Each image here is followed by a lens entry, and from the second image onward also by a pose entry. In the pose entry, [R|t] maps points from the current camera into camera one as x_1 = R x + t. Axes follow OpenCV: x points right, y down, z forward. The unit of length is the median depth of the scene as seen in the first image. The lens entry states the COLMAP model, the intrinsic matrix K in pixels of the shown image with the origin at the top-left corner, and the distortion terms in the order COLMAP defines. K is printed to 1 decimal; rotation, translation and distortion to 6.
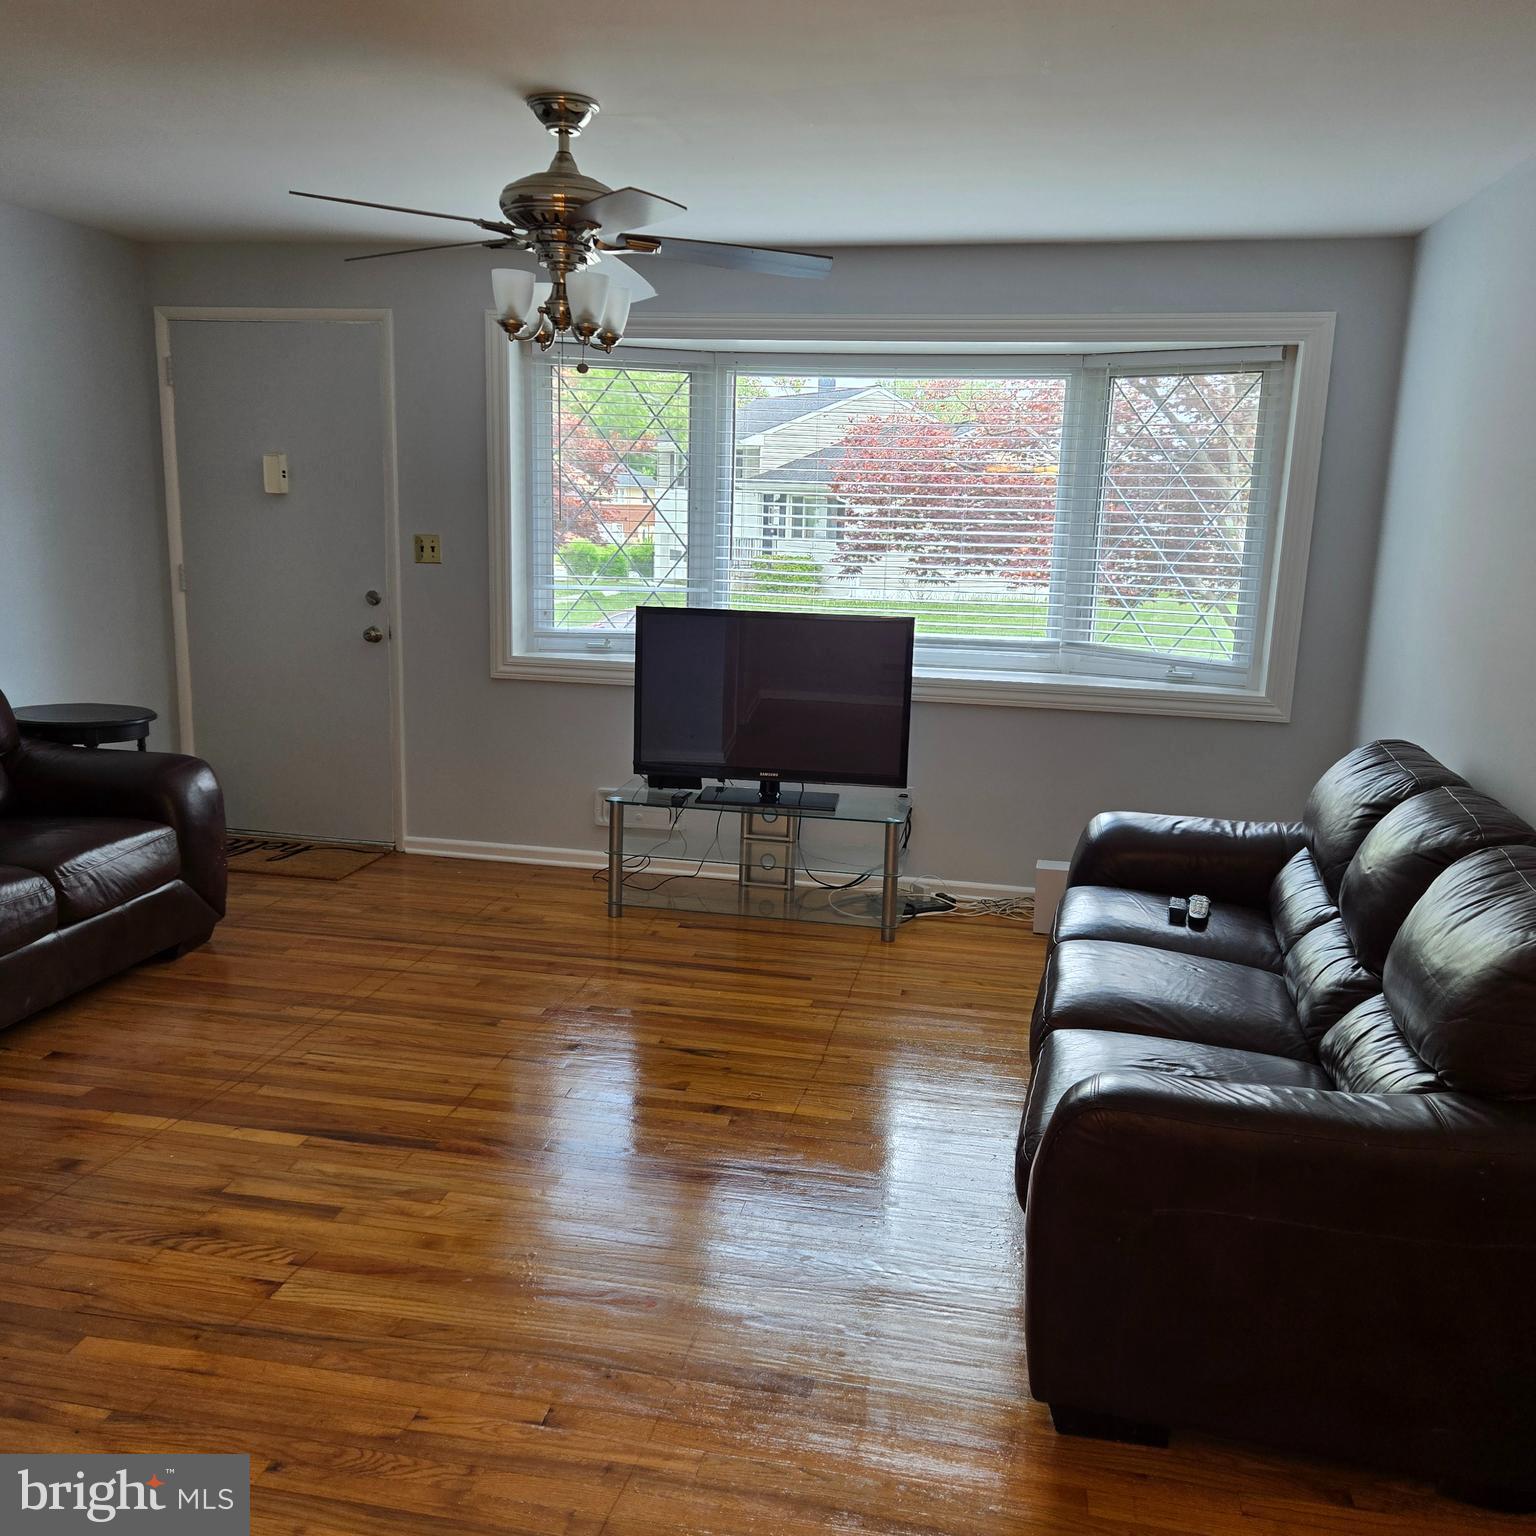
lens RADIAL K [[1403.9, 0, 774.2], [0, 1403.9, 775.1], [0, 0, 1]] dist [0.080662, -0.075393]
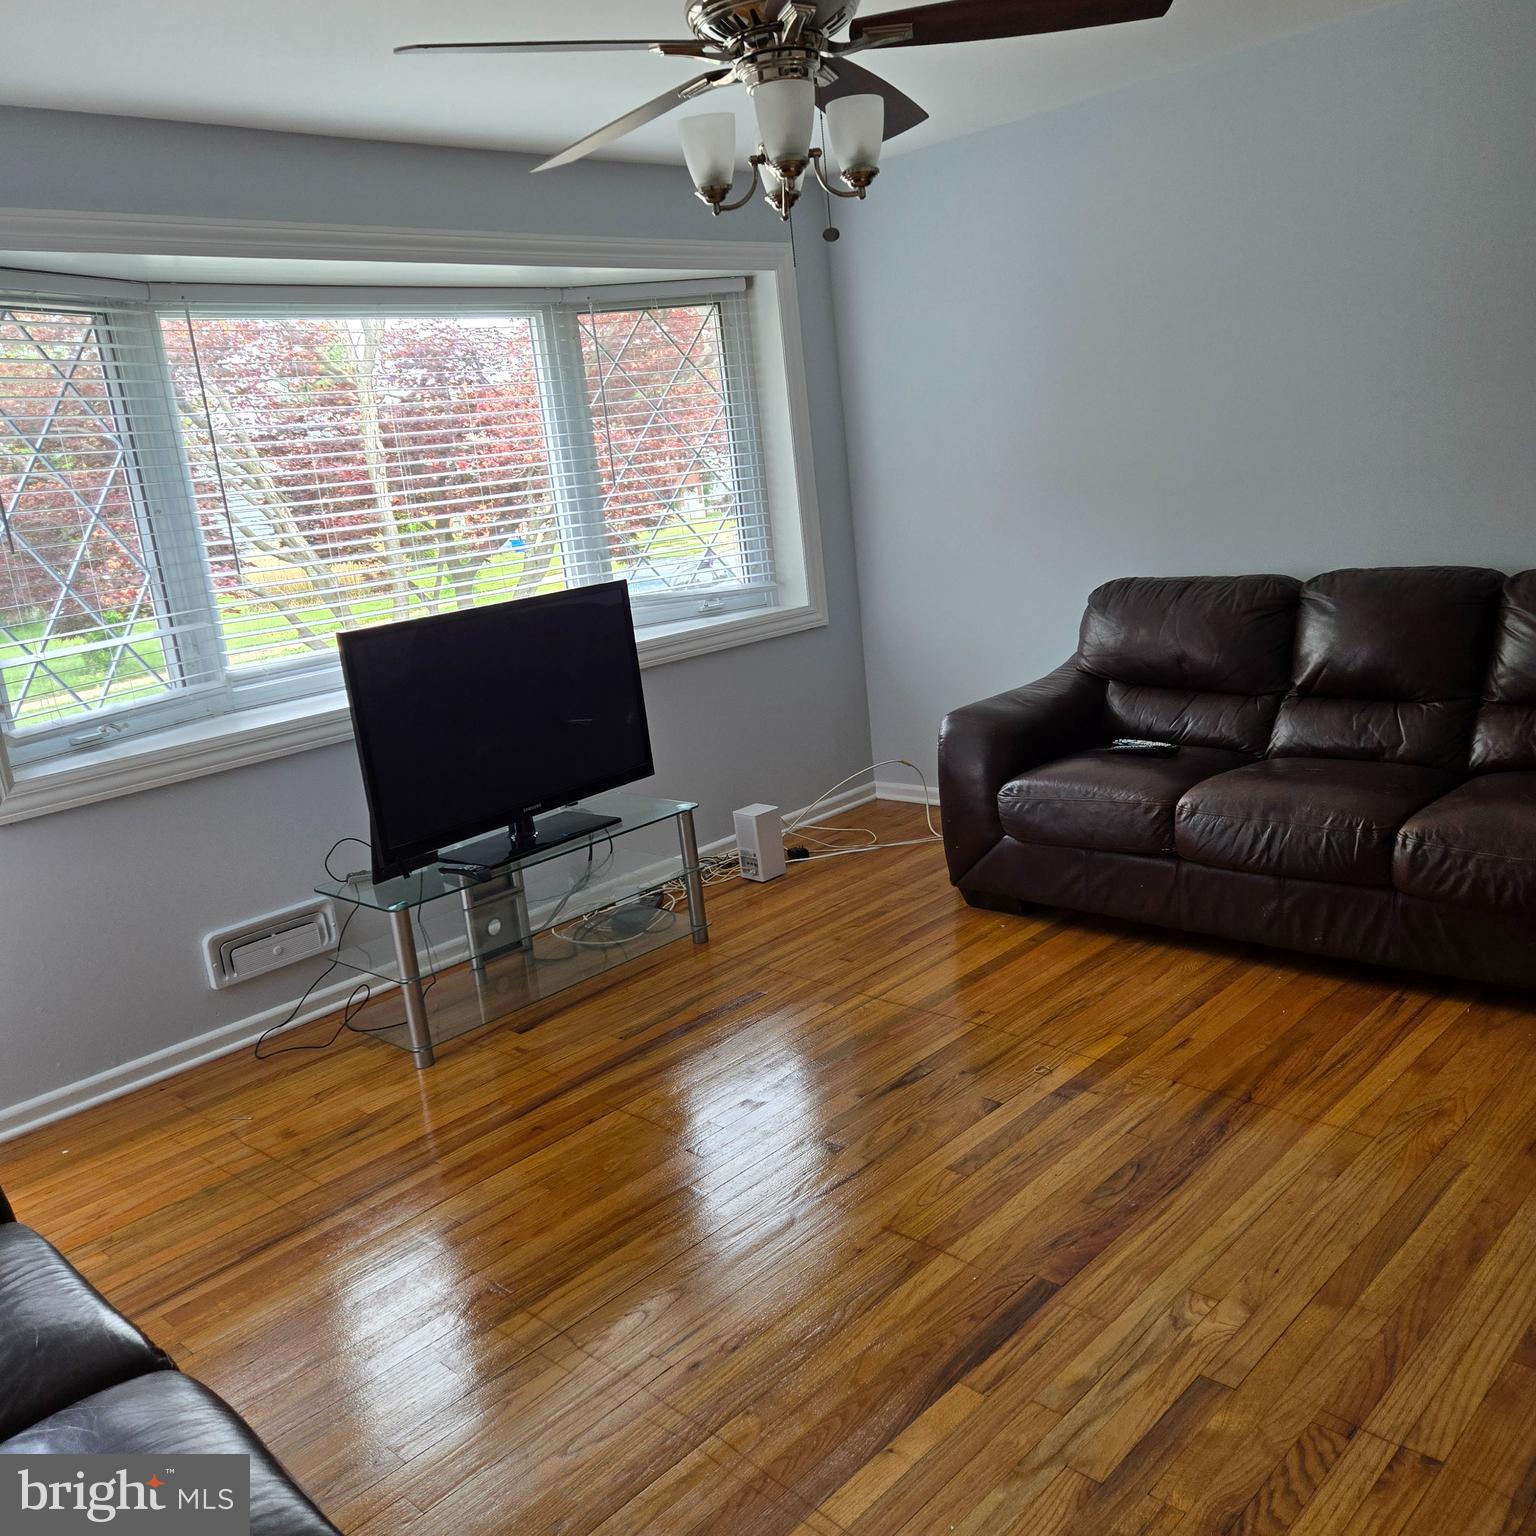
lens RADIAL K [[1403.9, 0, 766.6], [0, 1403.9, 736.2], [0, 0, 1]] dist [0.080662, -0.075393]
pose [[0.537279, -0.244539, 0.807176, -0.603985], [0.297115, 0.950571, 0.090213, -0.073861], [-0.789338, 0.191354, 0.583377, 0.478818]]
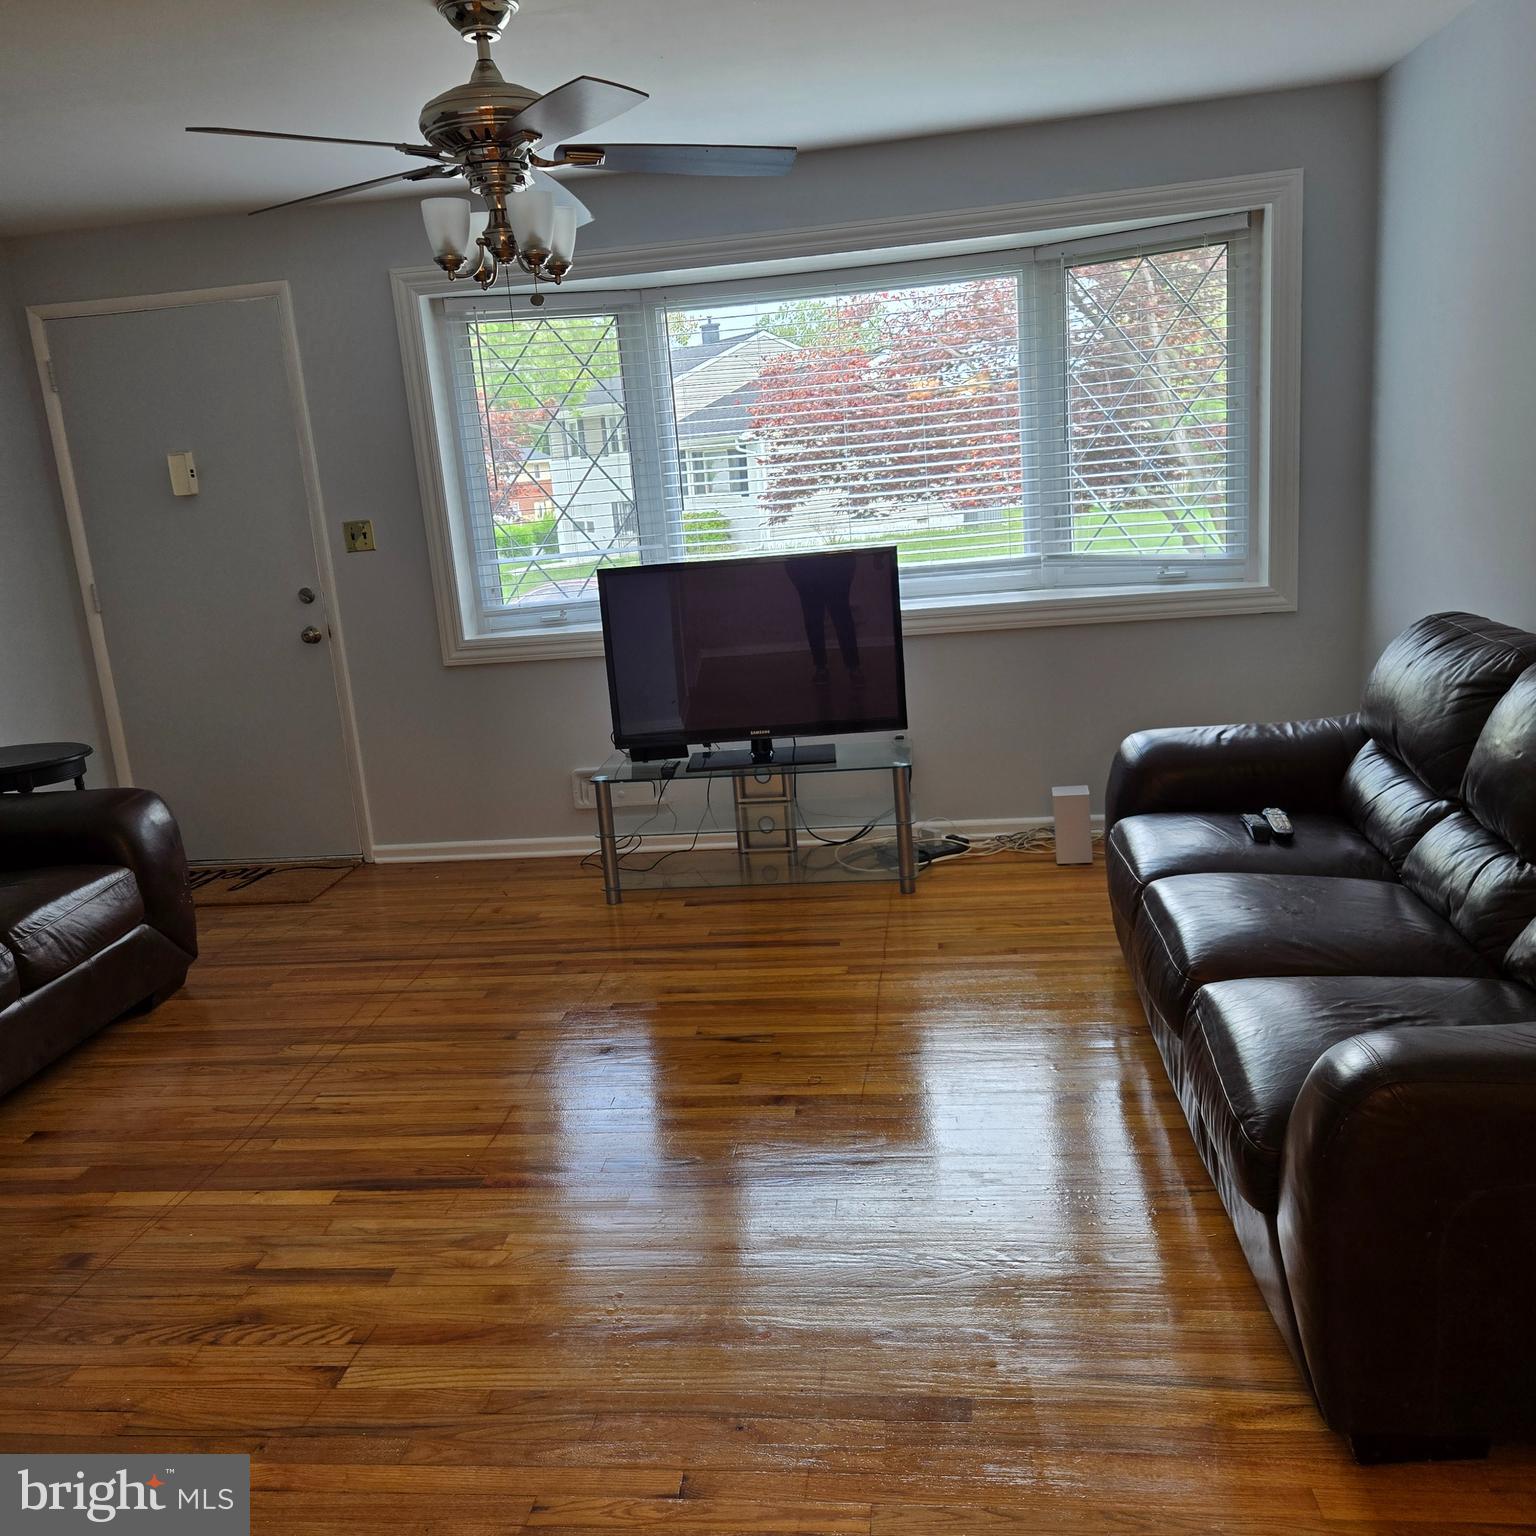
lens RADIAL K [[1403.9, 0, 752.5], [0, 1403.9, 765.6], [0, 0, 1]] dist [0.080662, -0.075393]
pose [[0.991744, -0.122858, 0.036739, -0.050215], [0.121993, 0.992218, 0.024934, -0.002700], [-0.039517, -0.020247, 0.999014, 0.070625]]
